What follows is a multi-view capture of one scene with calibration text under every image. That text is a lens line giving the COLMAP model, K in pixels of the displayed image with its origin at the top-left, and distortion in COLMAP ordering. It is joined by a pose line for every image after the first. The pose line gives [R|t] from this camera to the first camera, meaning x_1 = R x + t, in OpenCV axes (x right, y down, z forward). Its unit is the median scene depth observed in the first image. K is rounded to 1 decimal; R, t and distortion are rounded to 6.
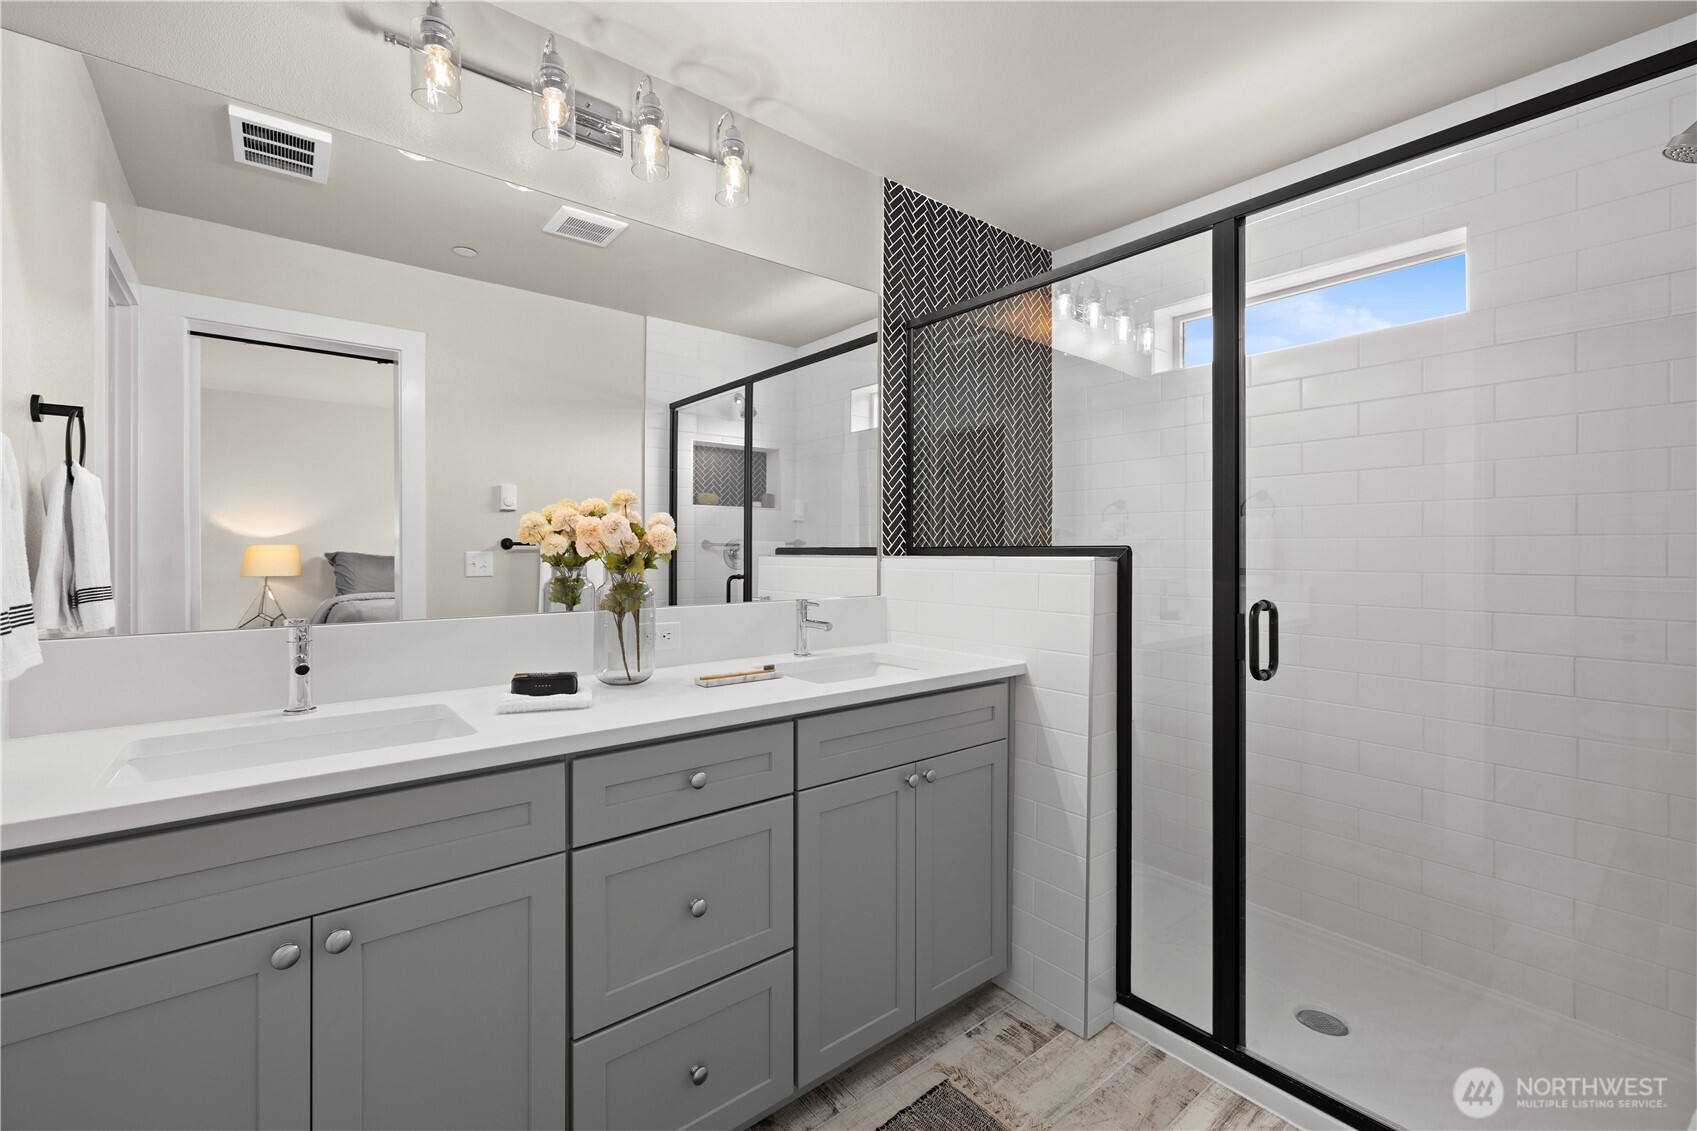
lens RADIAL K [[721.6, 0, 851.6], [0, 721.6, 554.1], [0, 0, 1]] dist [-0.002200, -0.000417]
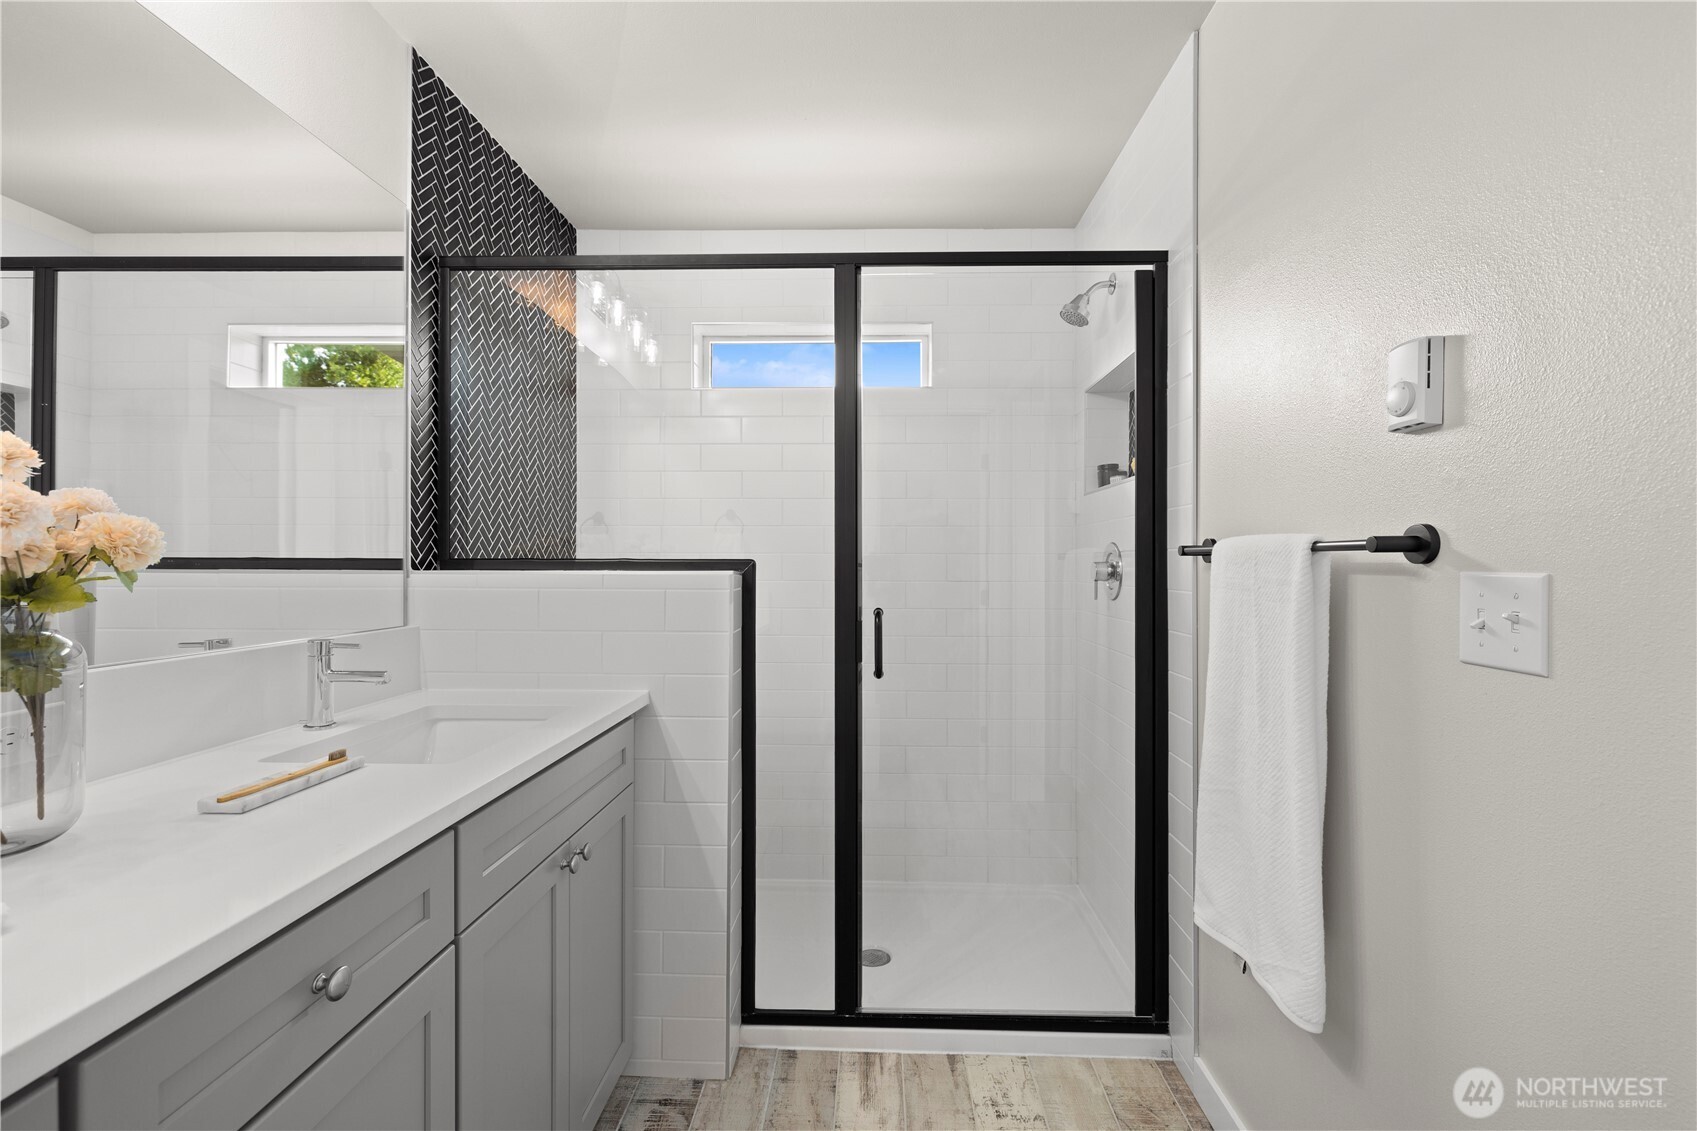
lens RADIAL K [[713.3, 0, 848.5], [0, 713.3, 565.5], [0, 0, 1]] dist [-0.003513, 0.000071]
pose [[0.649520, -0.001523, 0.760343, -0.271477], [0.001254, 0.999999, 0.000931, -0.003529], [-0.760344, 0.000349, 0.649521, 0.258937]]
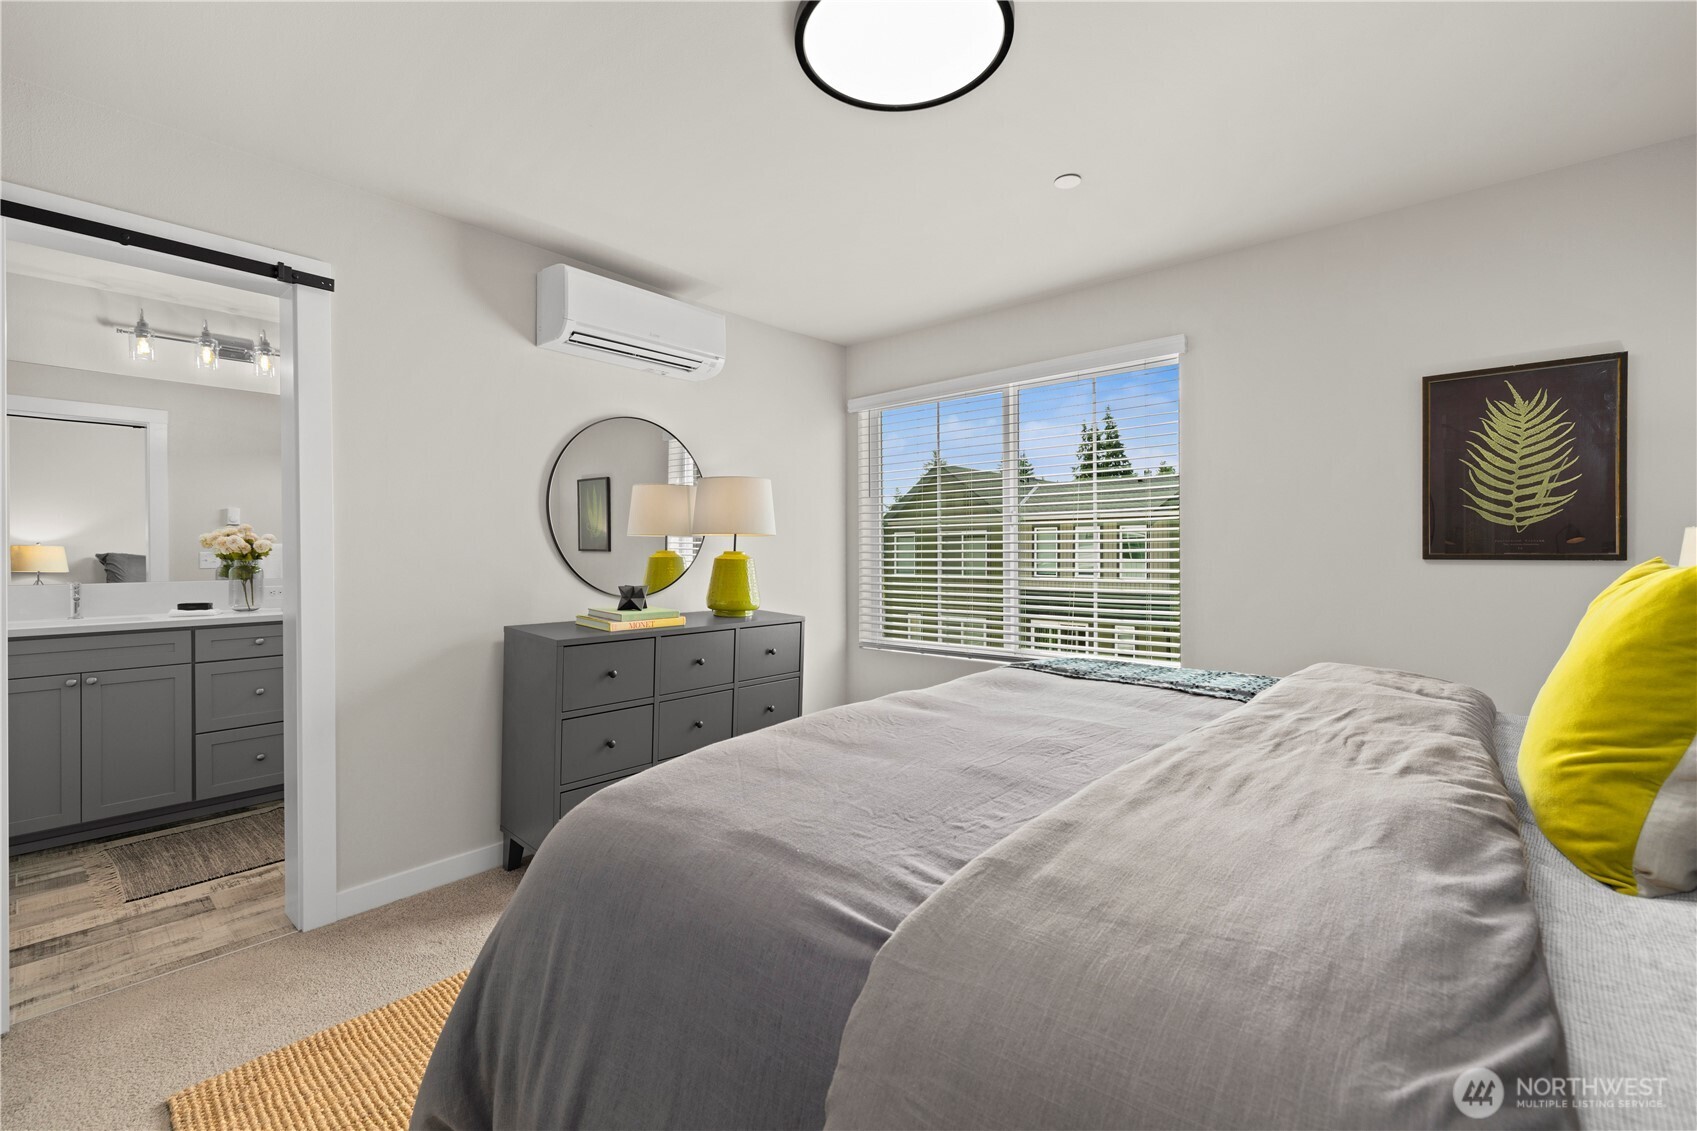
lens RADIAL K [[721.6, 0, 851.6], [0, 721.6, 554.1], [0, 0, 1]] dist [-0.002200, -0.000417]
pose [[0.984810, -0.003202, 0.173607, 1.065222], [0.003284, 0.999995, -0.000185, 0.010154], [-0.173606, 0.000752, 0.984815, -1.411803]]
